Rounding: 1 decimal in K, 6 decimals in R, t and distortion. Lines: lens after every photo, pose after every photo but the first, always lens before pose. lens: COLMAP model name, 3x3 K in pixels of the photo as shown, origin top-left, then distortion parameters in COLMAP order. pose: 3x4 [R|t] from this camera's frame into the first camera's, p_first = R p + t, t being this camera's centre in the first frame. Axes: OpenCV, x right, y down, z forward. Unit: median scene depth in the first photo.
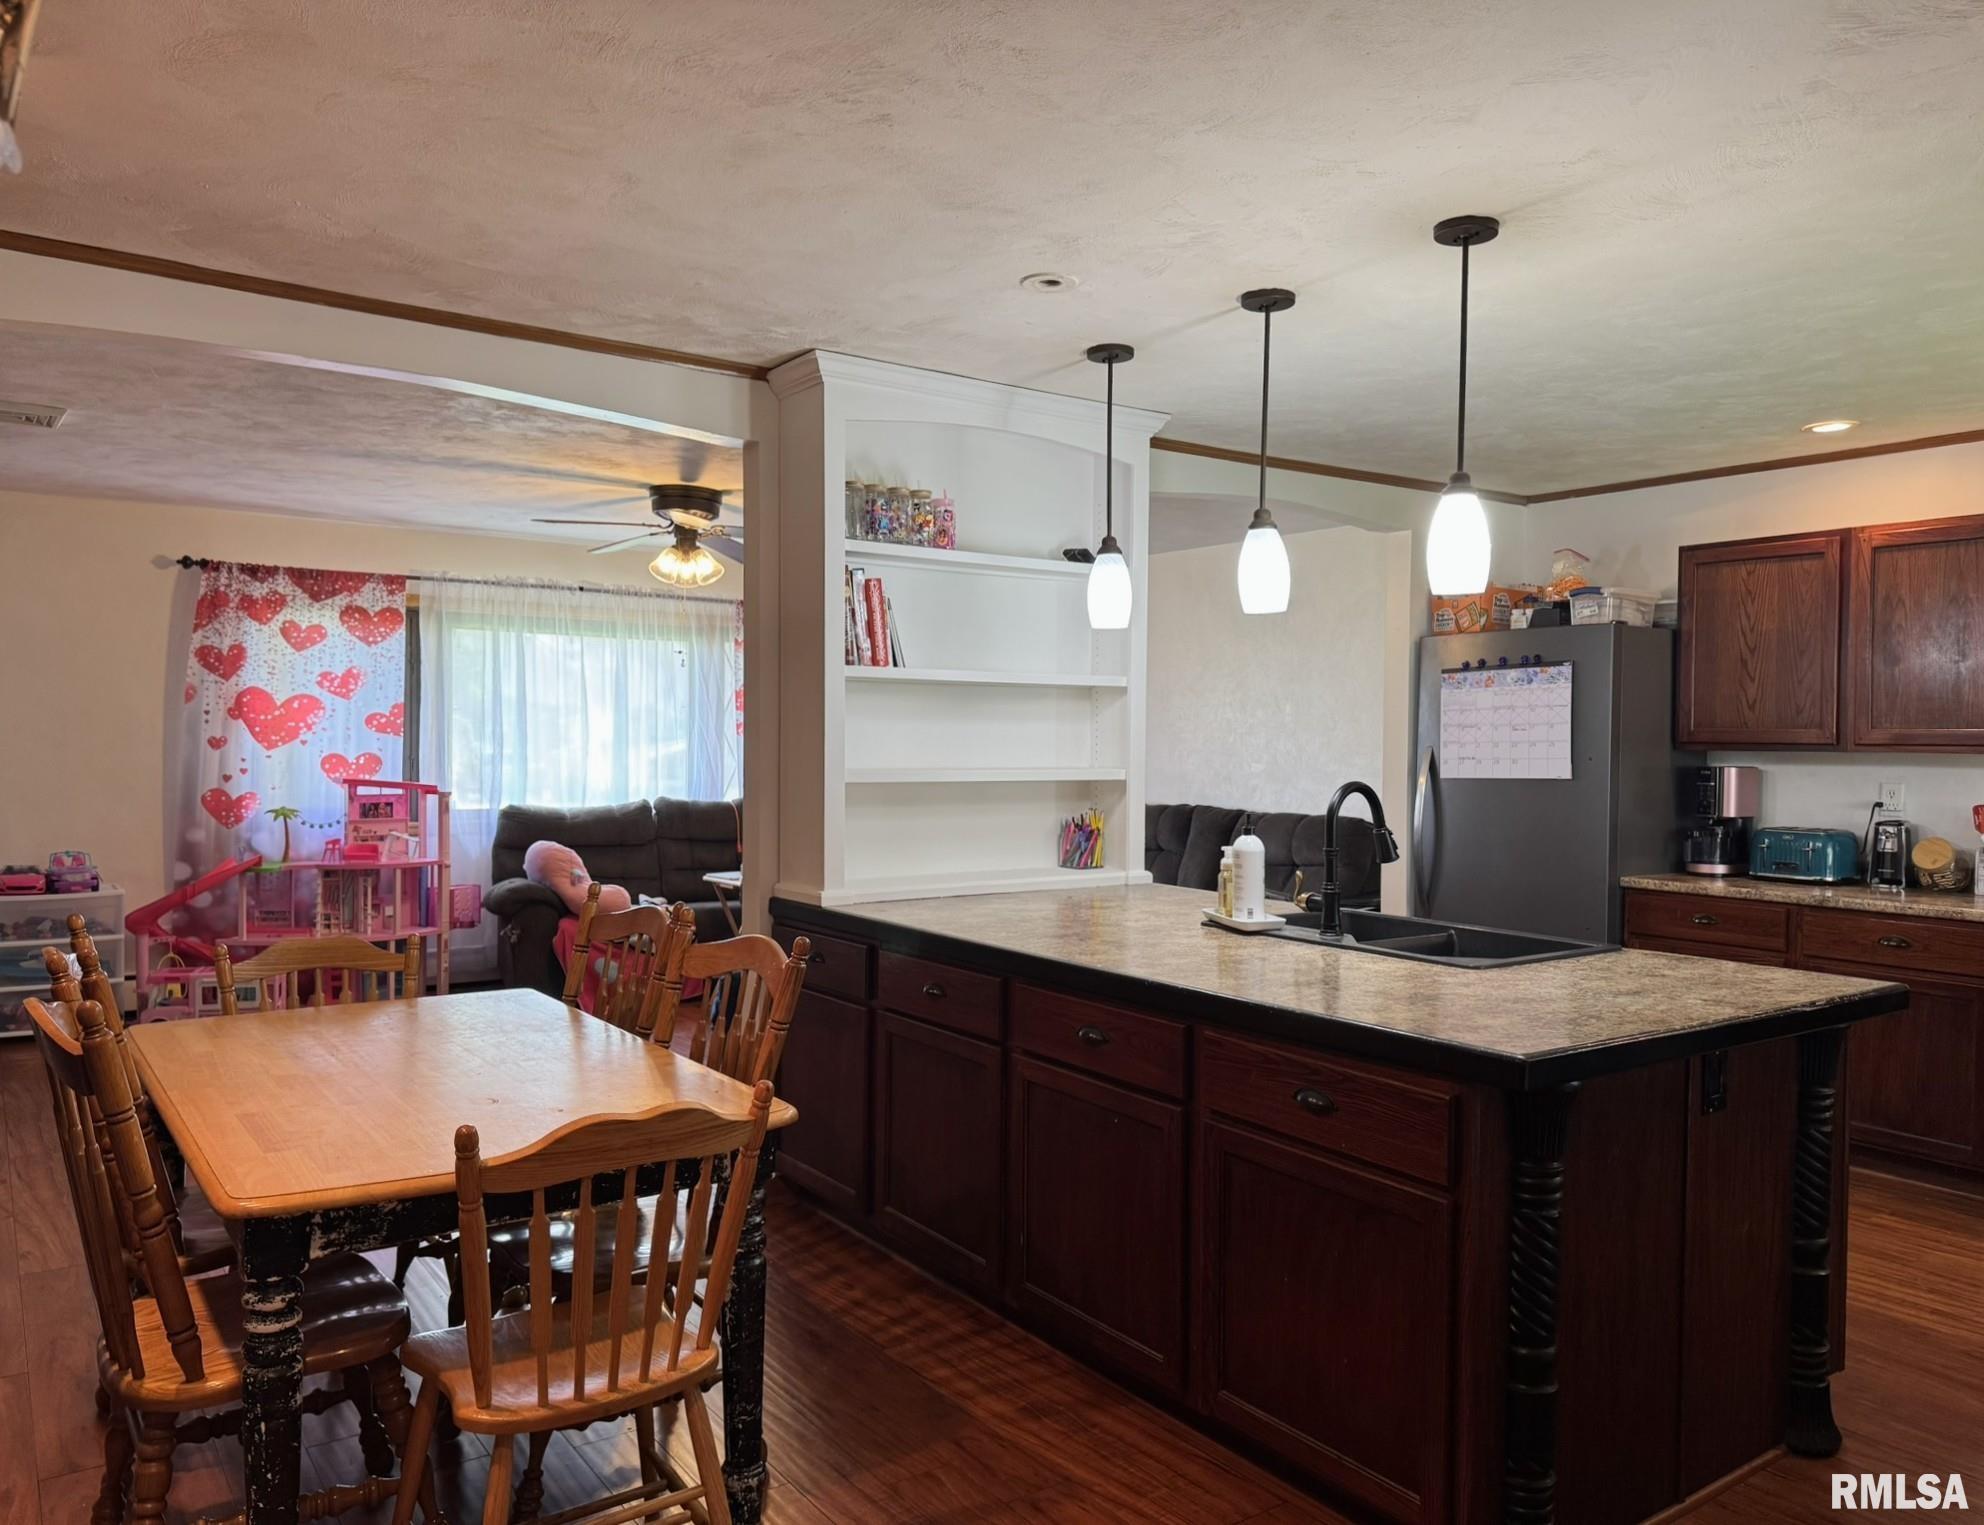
lens RADIAL K [[1442.6, 0, 992.0], [0, 1442.6, 762.5], [0, 0, 1]] dist [0.045994, -0.001361]
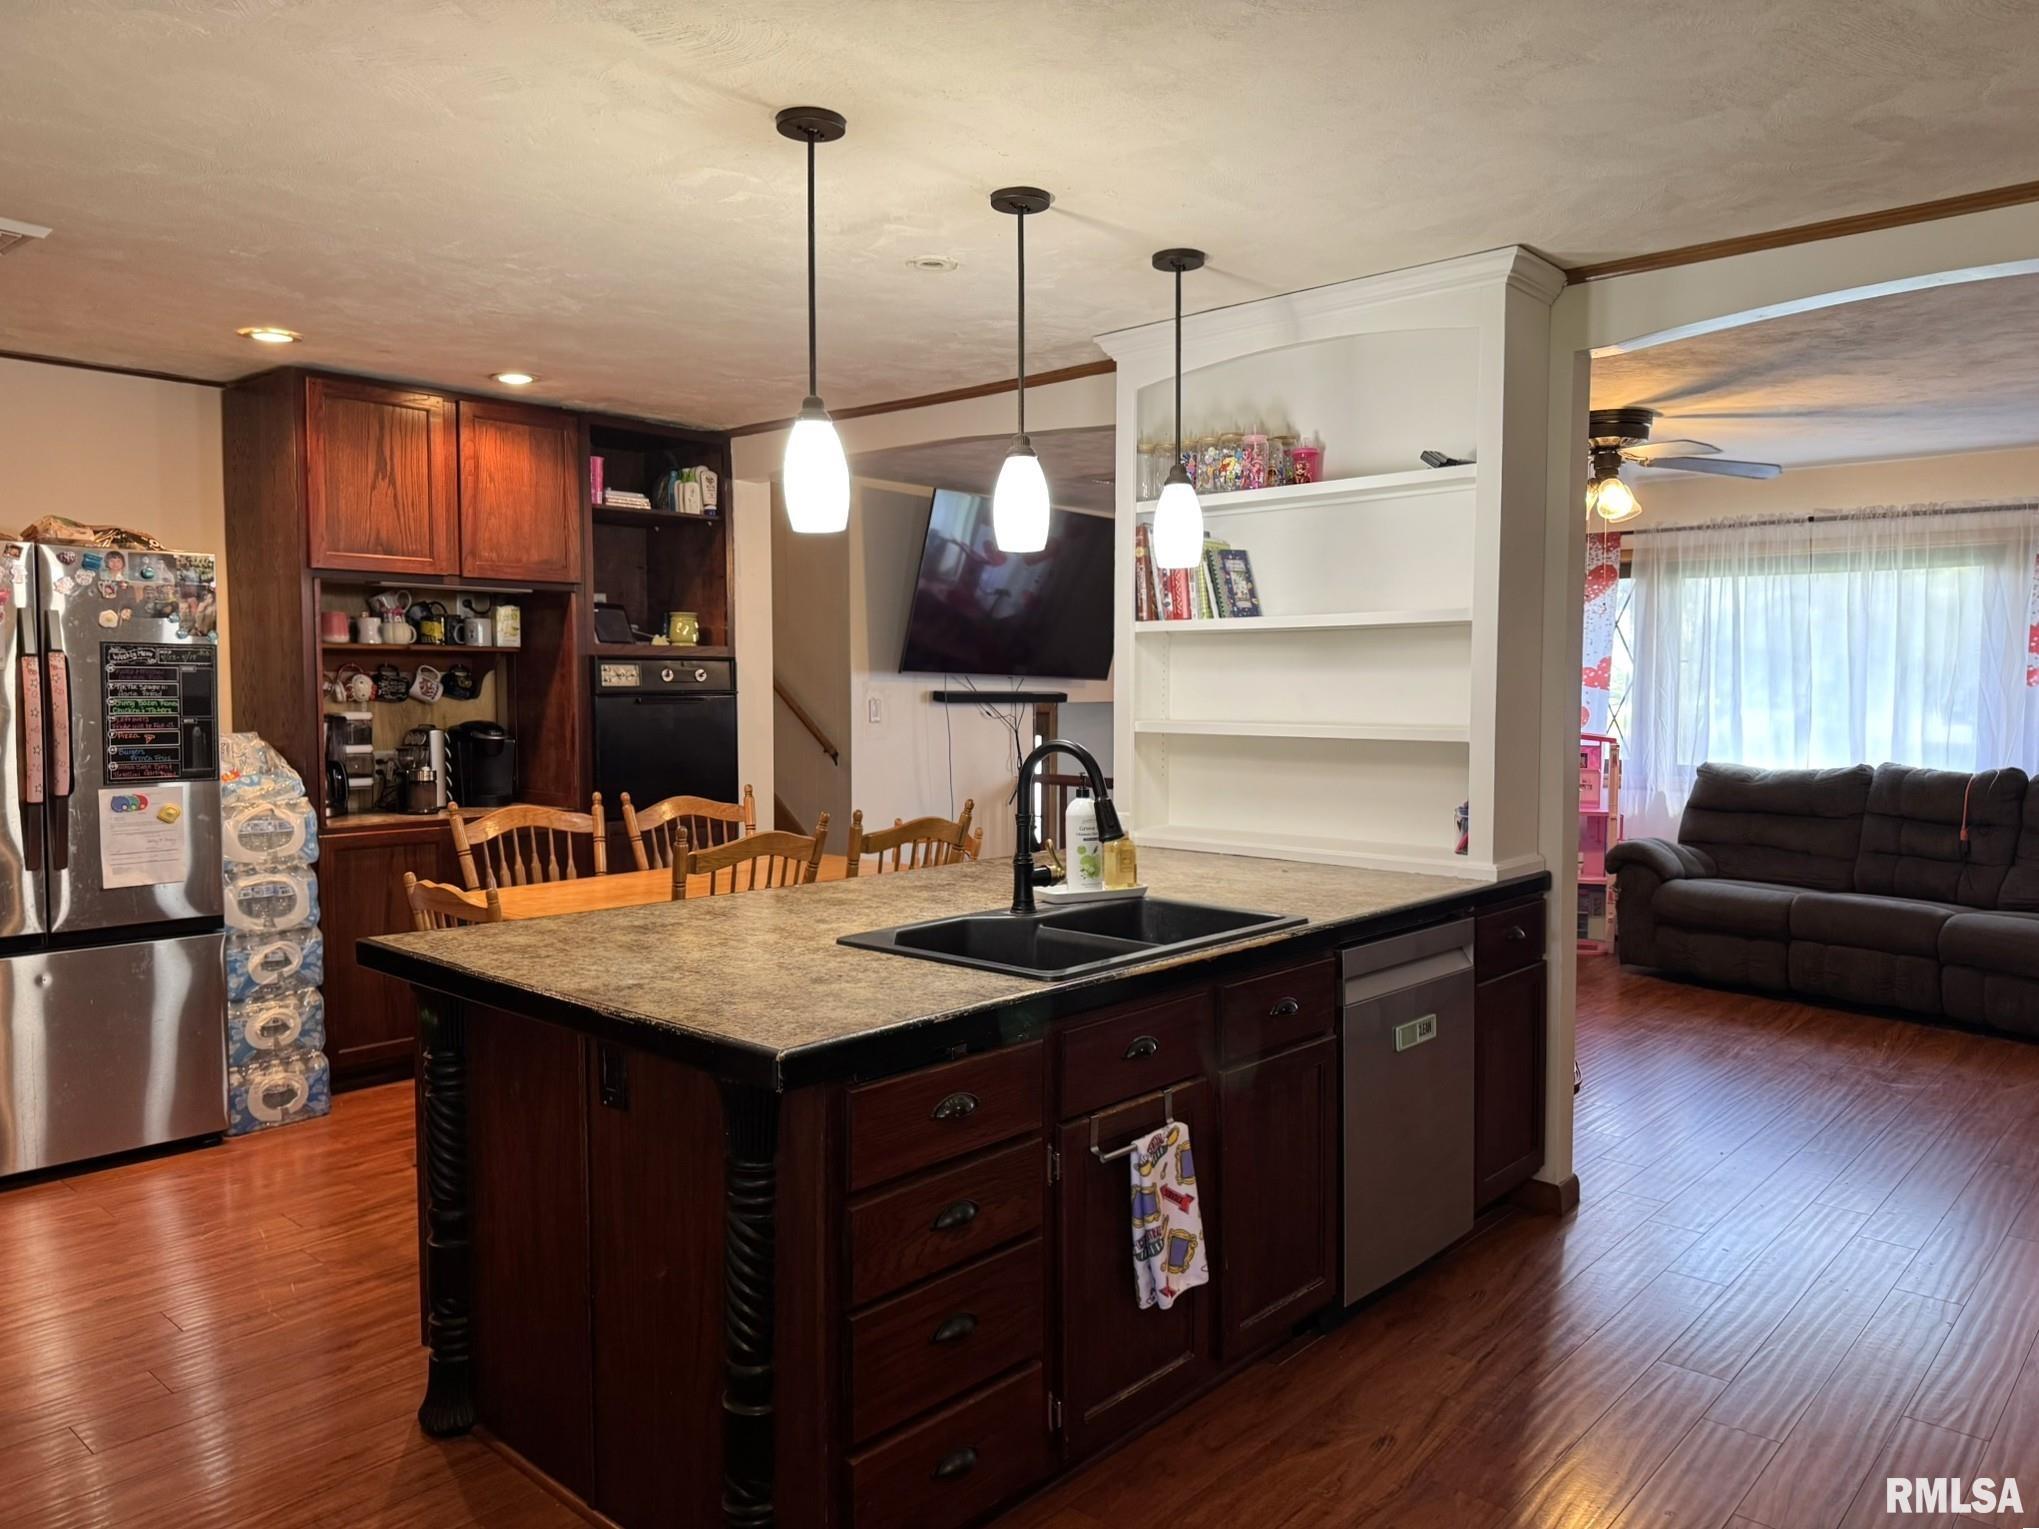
lens RADIAL K [[1431.4, 0, 1029.8], [0, 1431.4, 754.2], [0, 0, 1]] dist [0.023296, 0.001136]
pose [[0.230055, 0.040547, -0.972333, 0.850717], [-0.014853, 0.999162, 0.038152, -0.009046], [0.973064, 0.005665, 0.230465, 0.640227]]
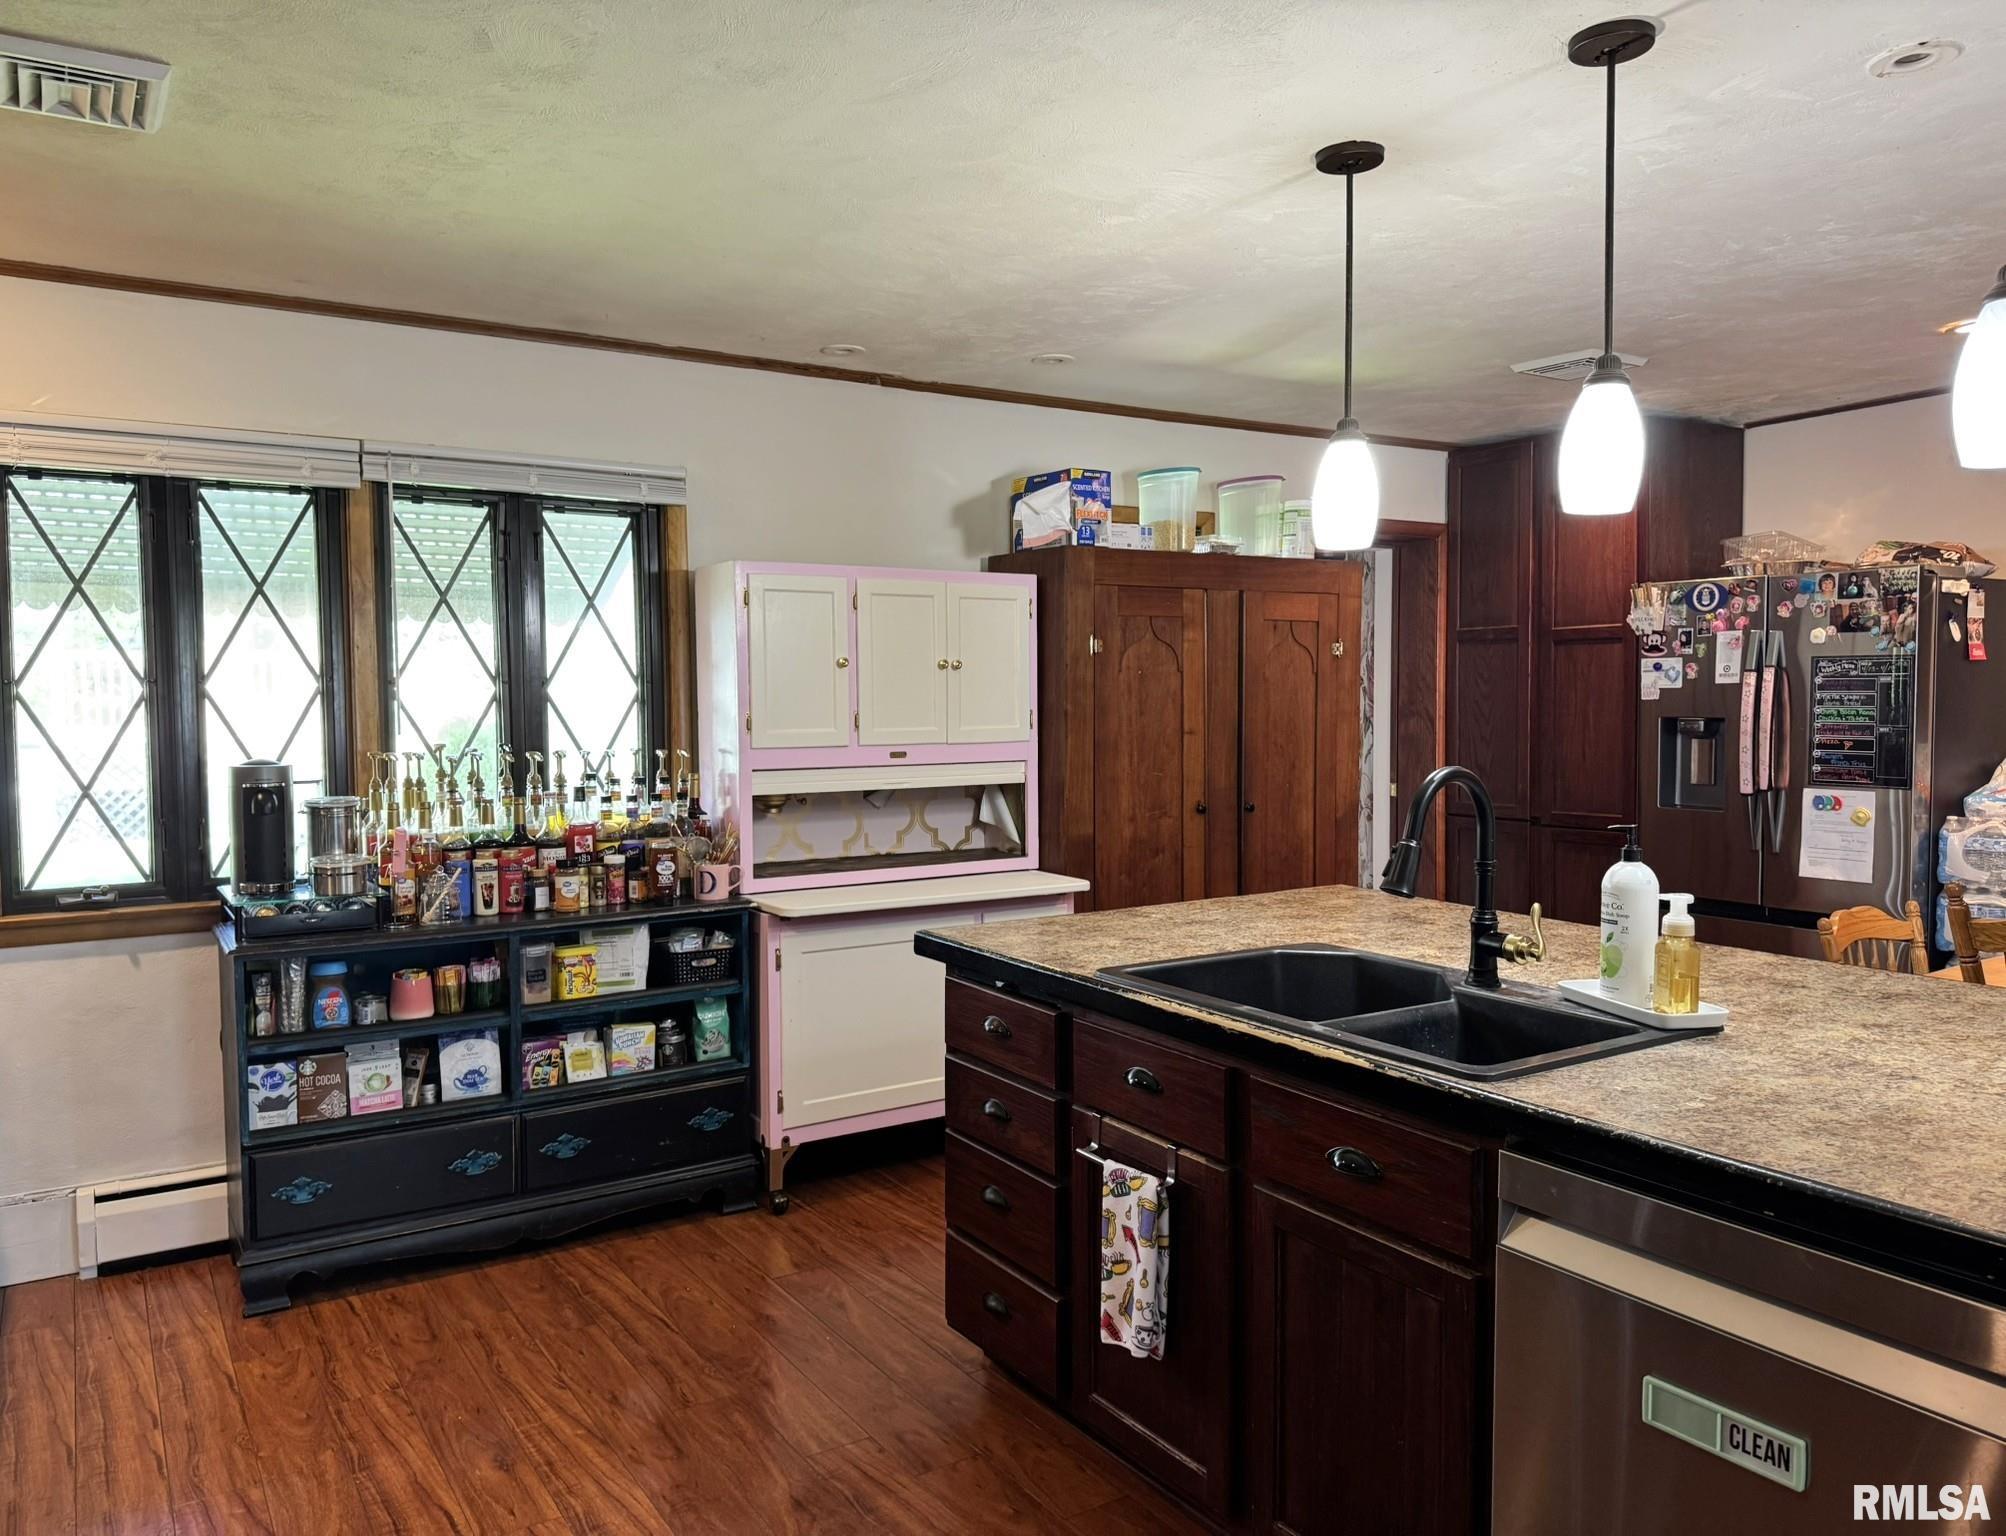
lens RADIAL K [[1458.6, 0, 1003.0], [0, 1458.6, 768.0], [0, 0, 1]] dist [0.045994, -0.001361]
pose [[-0.999363, -0.001386, 0.035666, 0.350892], [0.001013, 0.997744, 0.067132, -0.029151], [-0.035679, 0.067126, -0.997106, 1.362310]]
